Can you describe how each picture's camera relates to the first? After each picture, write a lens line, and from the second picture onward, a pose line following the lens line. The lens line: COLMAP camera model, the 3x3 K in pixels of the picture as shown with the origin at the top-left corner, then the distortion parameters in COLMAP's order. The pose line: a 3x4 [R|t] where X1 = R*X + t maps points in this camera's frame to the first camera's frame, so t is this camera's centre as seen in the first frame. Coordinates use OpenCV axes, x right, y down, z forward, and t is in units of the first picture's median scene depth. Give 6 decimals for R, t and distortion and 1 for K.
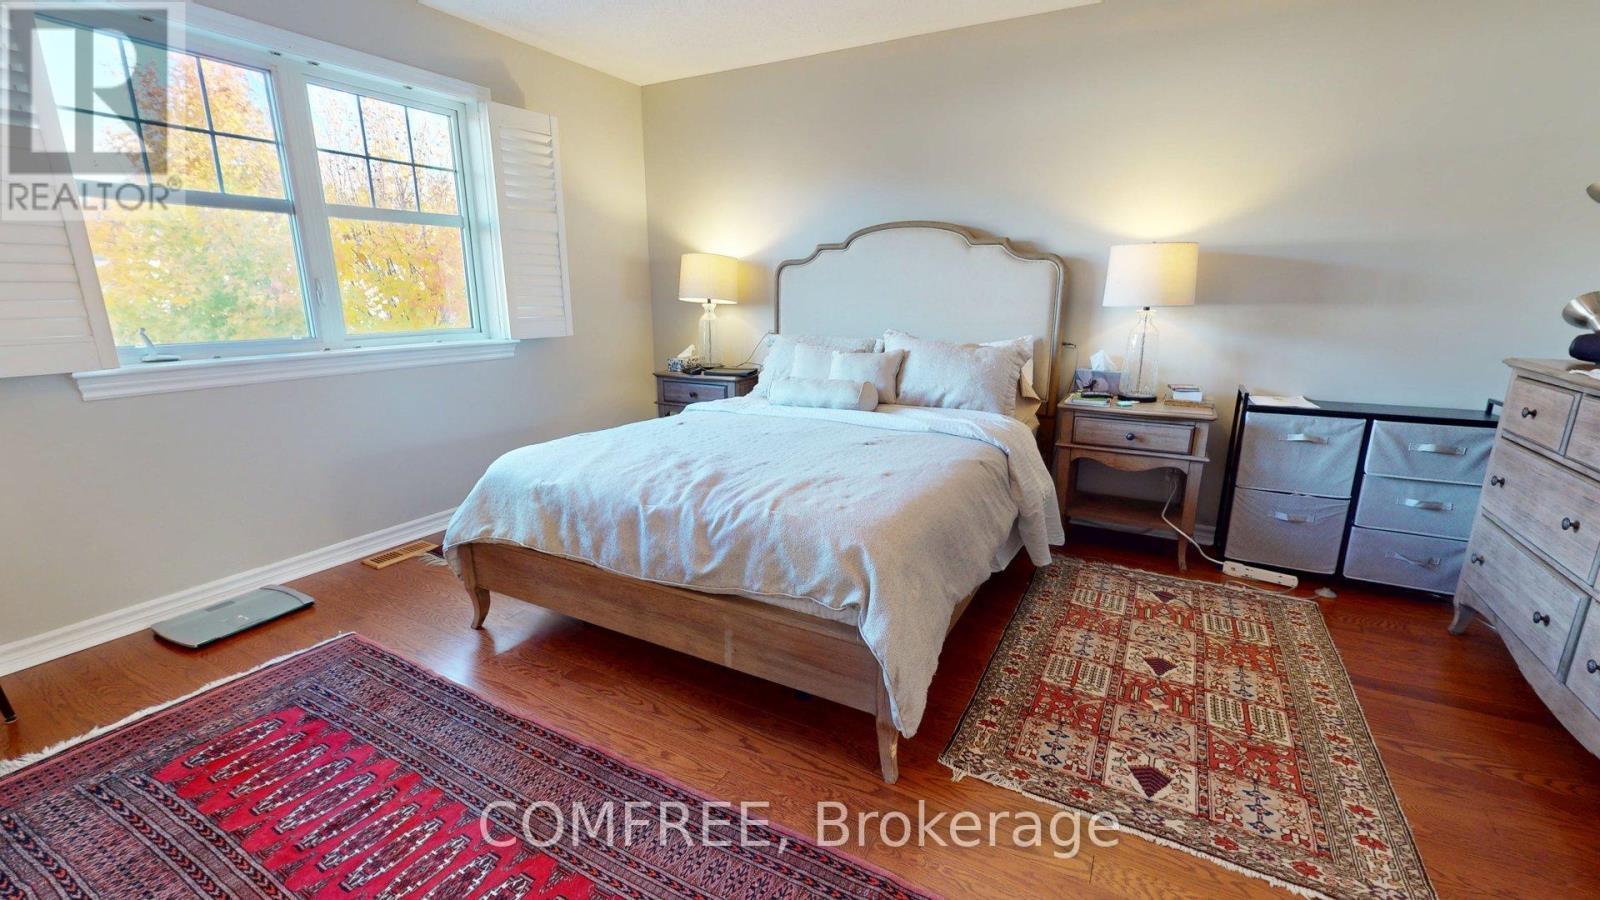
lens RADIAL K [[667.9, 0, 800.0], [0, 667.9, 450.0], [0, 0, 1]] dist [0.001008, 0.000048]
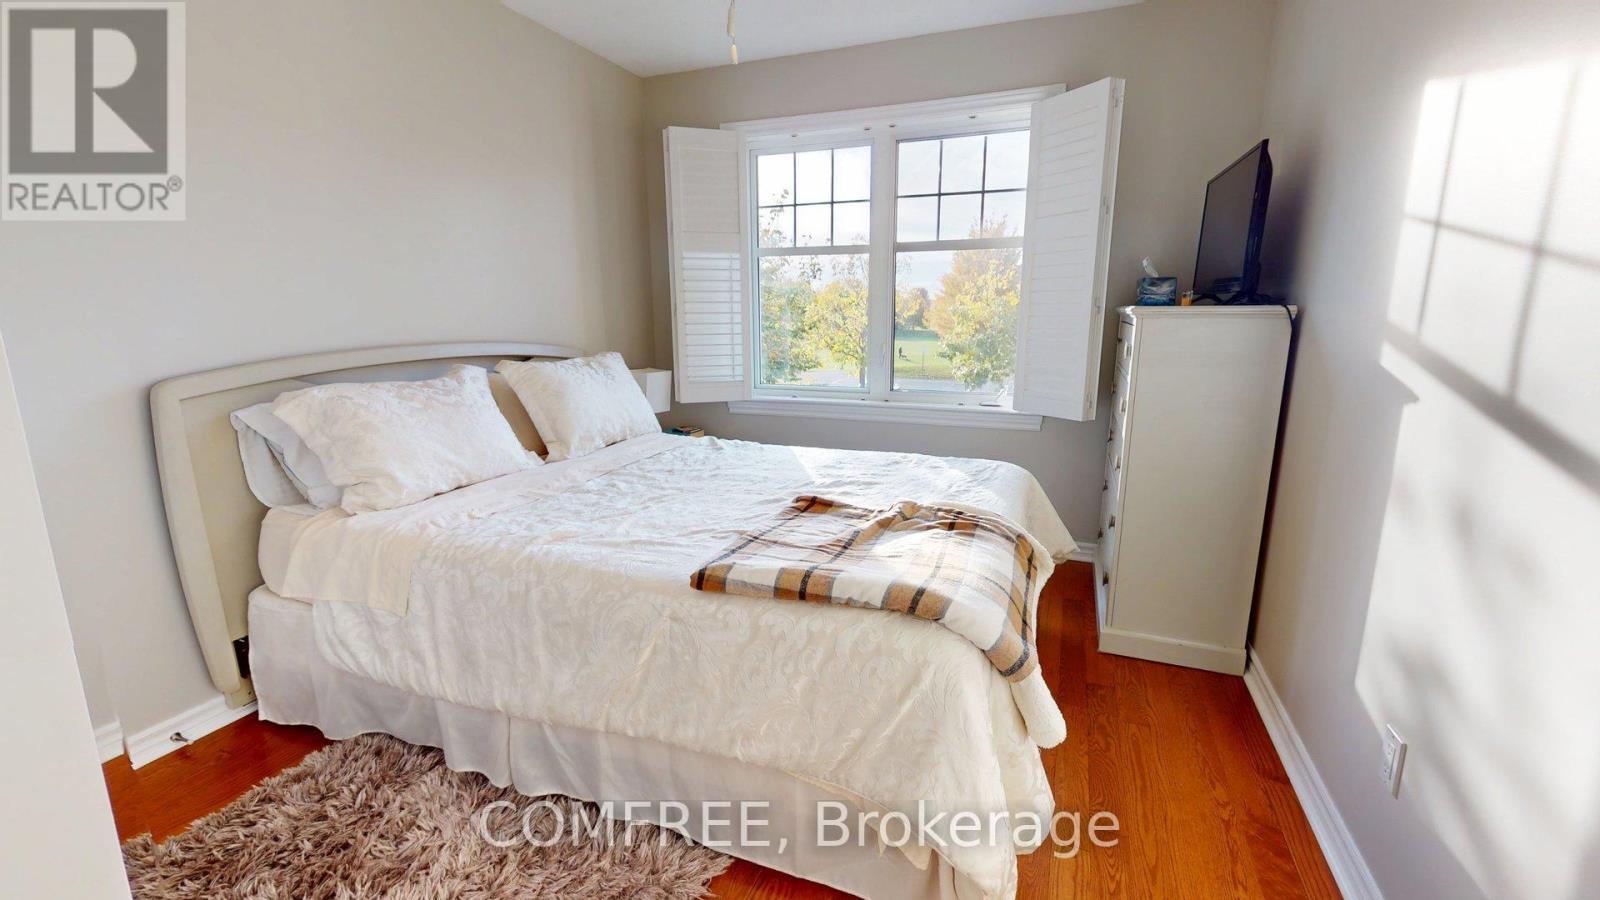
lens RADIAL K [[667.9, 0, 800.0], [0, 667.9, 450.0], [0, 0, 1]] dist [0.001008, 0.000048]
pose [[0.118702, 0.188641, -0.974846, 0.556337], [-0.244208, 0.957176, 0.155486, -0.192334], [0.962430, 0.219608, 0.159686, 0.856005]]
